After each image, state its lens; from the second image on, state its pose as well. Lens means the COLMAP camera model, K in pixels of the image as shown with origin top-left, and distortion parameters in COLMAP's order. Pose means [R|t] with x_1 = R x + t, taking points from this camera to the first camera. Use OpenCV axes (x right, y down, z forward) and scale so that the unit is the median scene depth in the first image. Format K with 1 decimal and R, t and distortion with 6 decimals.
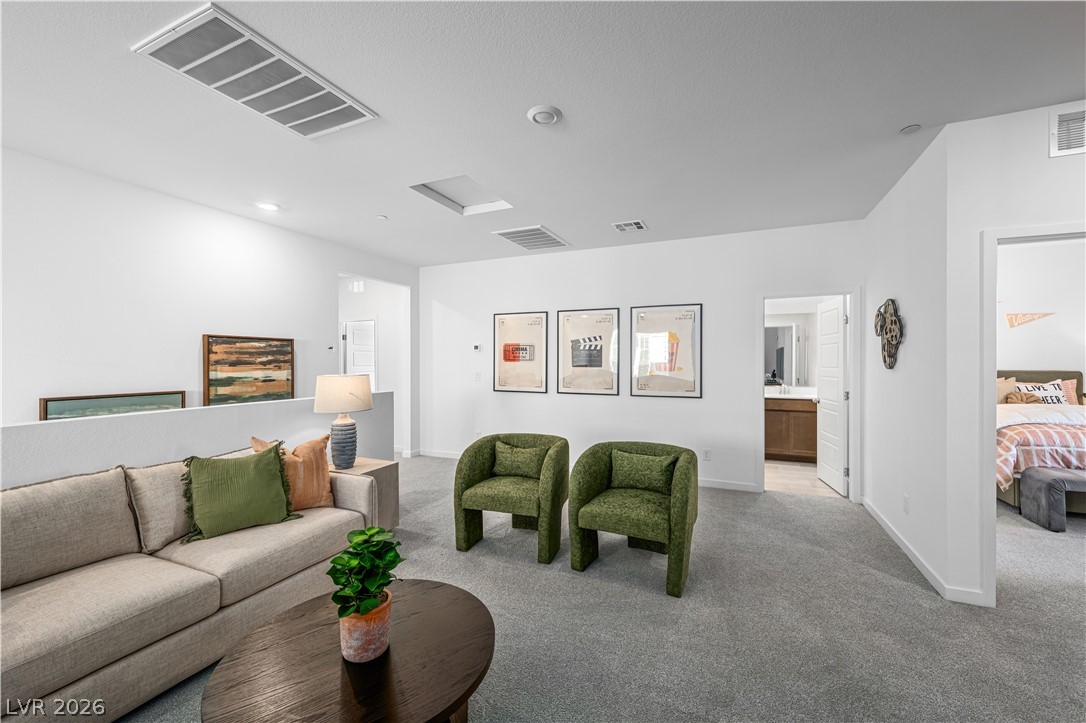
lens RADIAL K [[437.9, 0, 543.0], [0, 437.9, 361.5], [0, 0, 1]] dist [-0.000215, -0.000018]
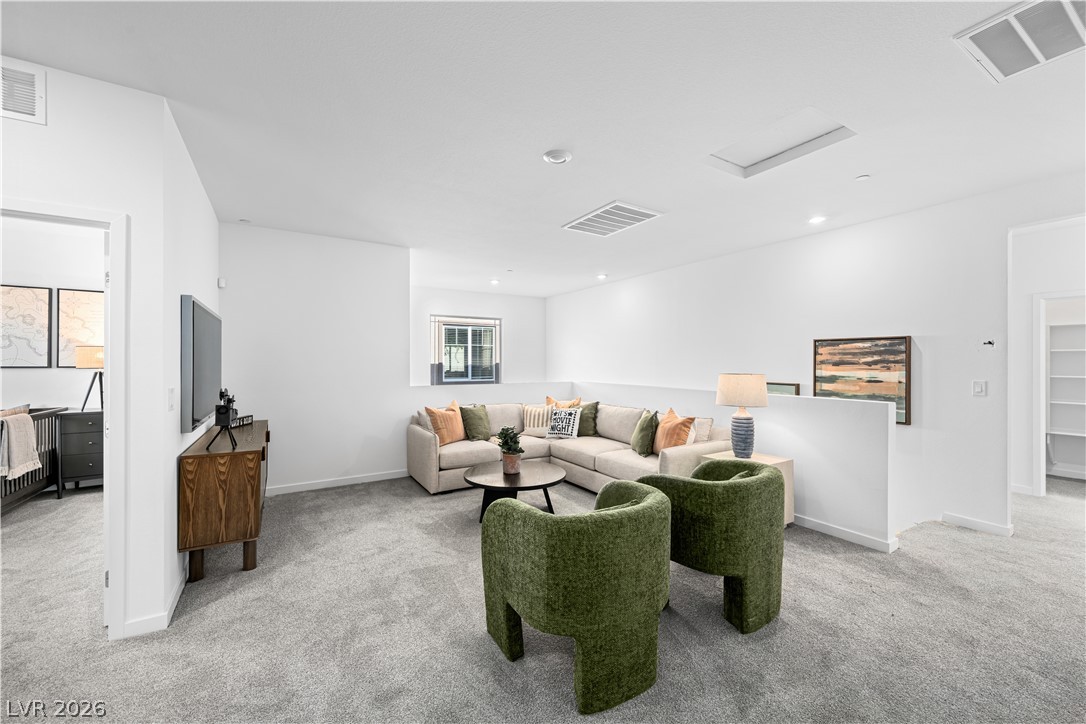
lens RADIAL K [[437.9, 0, 543.0], [0, 437.9, 362.0], [0, 0, 1]] dist [-0.000215, -0.000018]
pose [[-0.564157, -0.000583, -0.825668, 0.606408], [-0.005019, 0.999984, 0.002723, 0.001729], [0.825652, 0.005680, -0.564150, 0.968958]]
